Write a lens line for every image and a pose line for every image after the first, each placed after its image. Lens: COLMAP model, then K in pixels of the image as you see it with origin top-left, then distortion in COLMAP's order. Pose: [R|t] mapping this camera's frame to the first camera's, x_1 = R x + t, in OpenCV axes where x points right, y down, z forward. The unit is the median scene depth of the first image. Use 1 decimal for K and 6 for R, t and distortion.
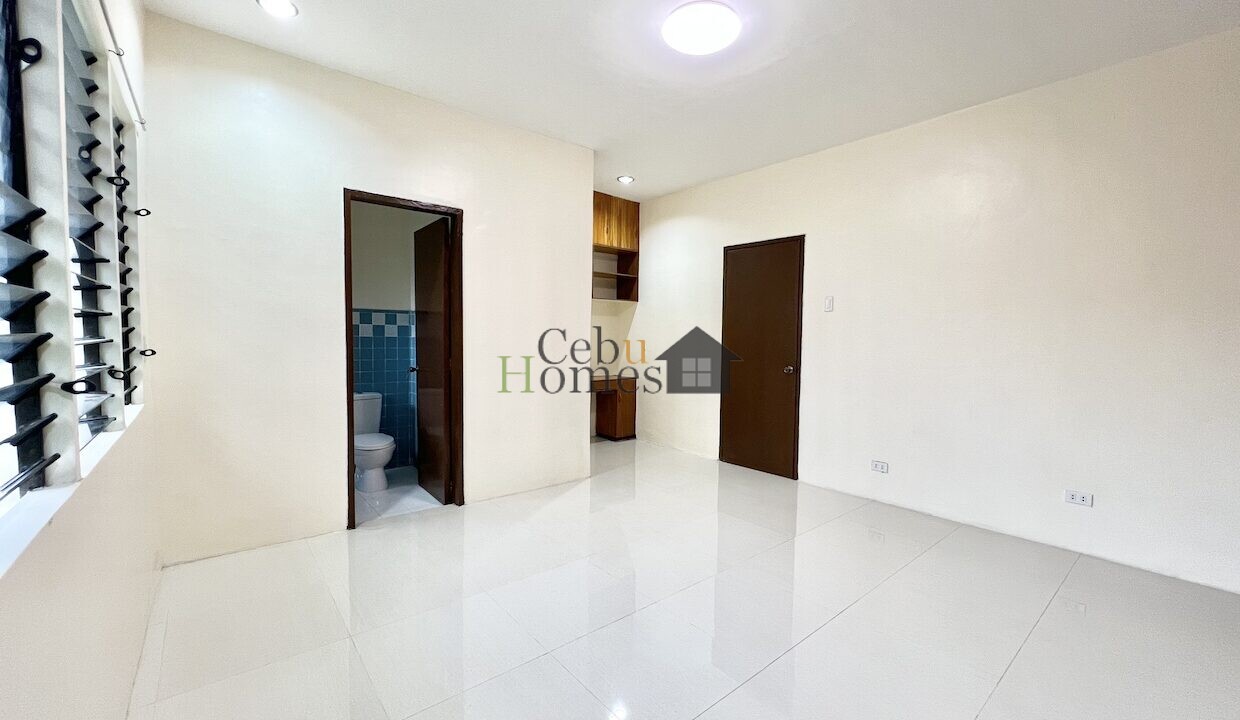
lens RADIAL K [[493.1, 0, 620.0], [0, 493.1, 360.0], [0, 0, 1]] dist [0.000554, -0.000107]
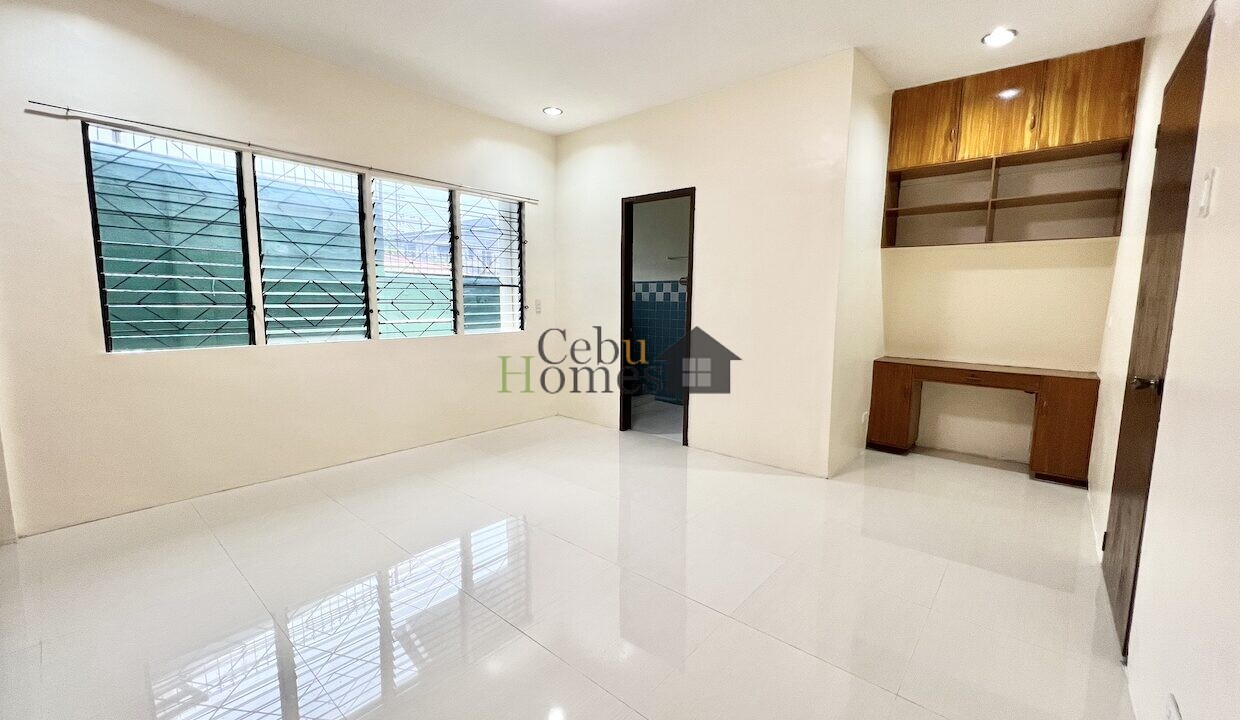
lens RADIAL K [[493.1, 0, 620.0], [0, 493.1, 360.0], [0, 0, 1]] dist [0.000554, -0.000107]
pose [[0.162645, 0.107124, -0.980852, 0.603020], [-0.058524, 0.993386, 0.098789, -0.010686], [0.984947, 0.041336, 0.167839, 0.497331]]
